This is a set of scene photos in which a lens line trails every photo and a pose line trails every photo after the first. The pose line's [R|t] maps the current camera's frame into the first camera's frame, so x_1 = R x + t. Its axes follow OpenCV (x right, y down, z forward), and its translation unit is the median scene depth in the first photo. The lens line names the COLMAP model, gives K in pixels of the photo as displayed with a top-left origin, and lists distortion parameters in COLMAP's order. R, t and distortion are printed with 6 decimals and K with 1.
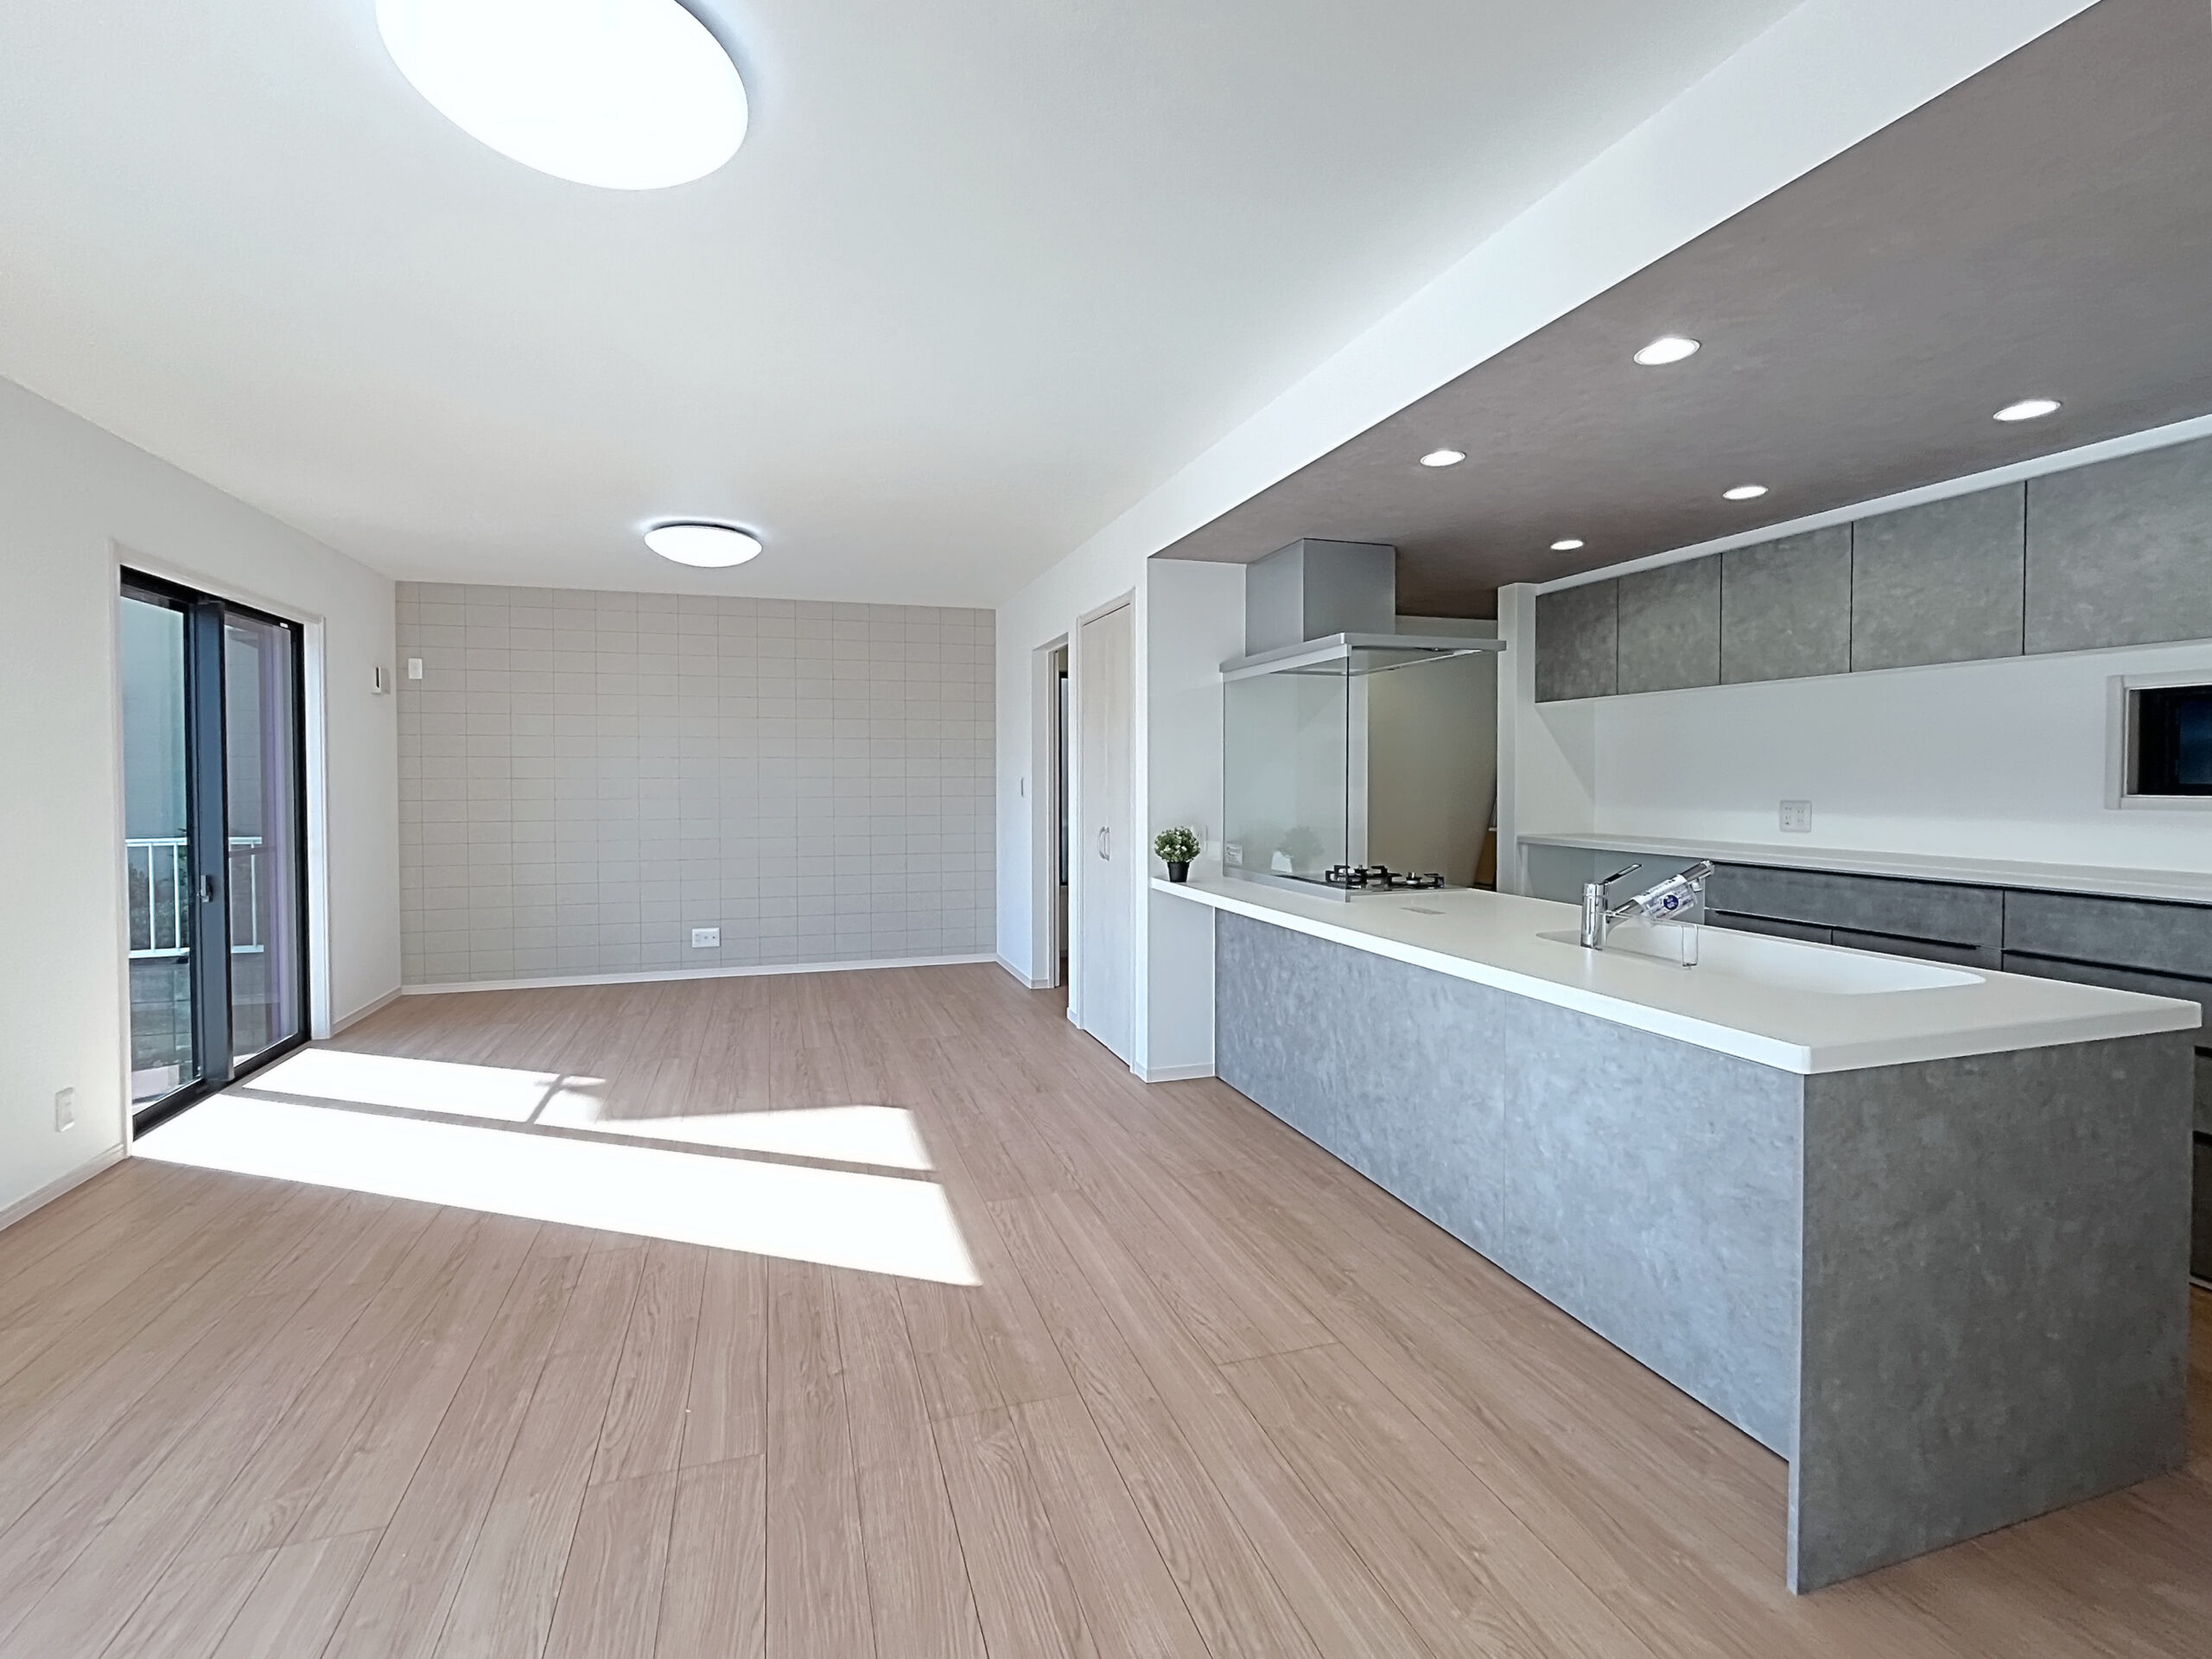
lens RADIAL K [[958.6, 0, 1039.0], [0, 958.6, 796.9], [0, 0, 1]] dist [-0.002269, 0.000001]
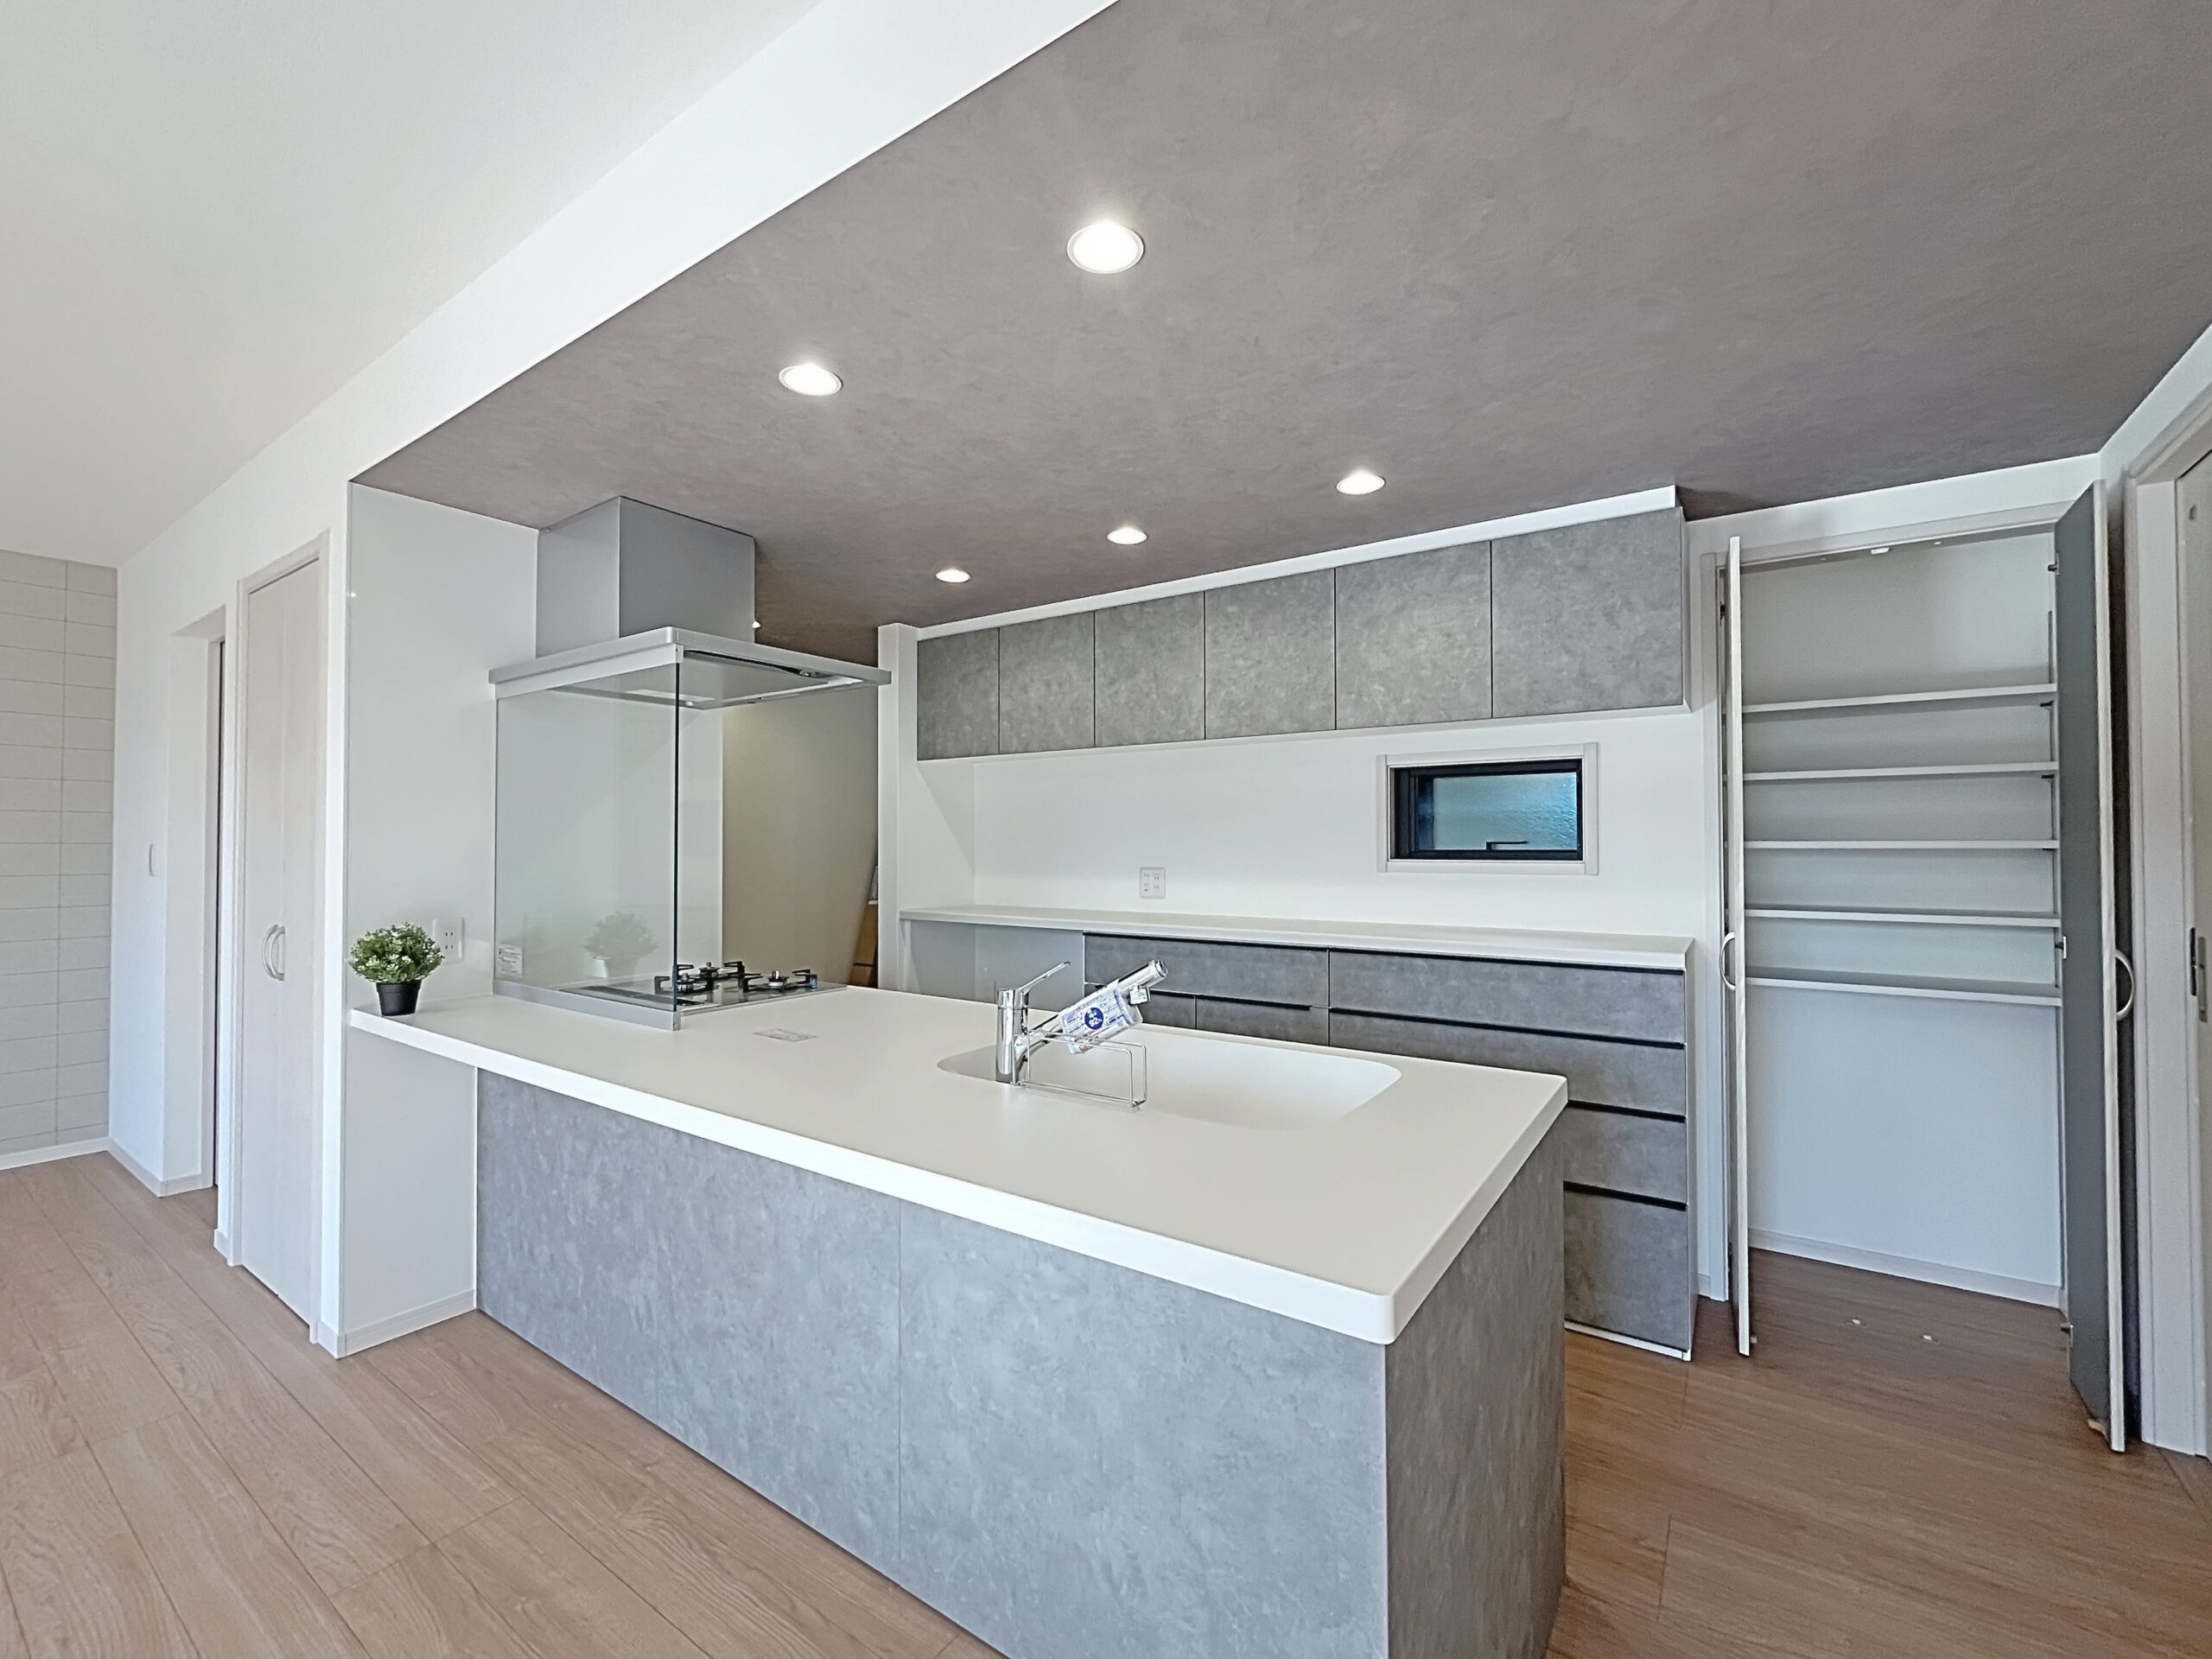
lens RADIAL K [[939.3, 0, 1089.5], [0, 939.3, 829.3], [0, 0, 1]] dist [-0.004196, -0.000438]
pose [[0.781389, 0.011143, 0.623945, 0.144876], [0.012254, 0.999374, -0.033194, -0.004870], [-0.623924, 0.033583, 0.780763, 0.322334]]
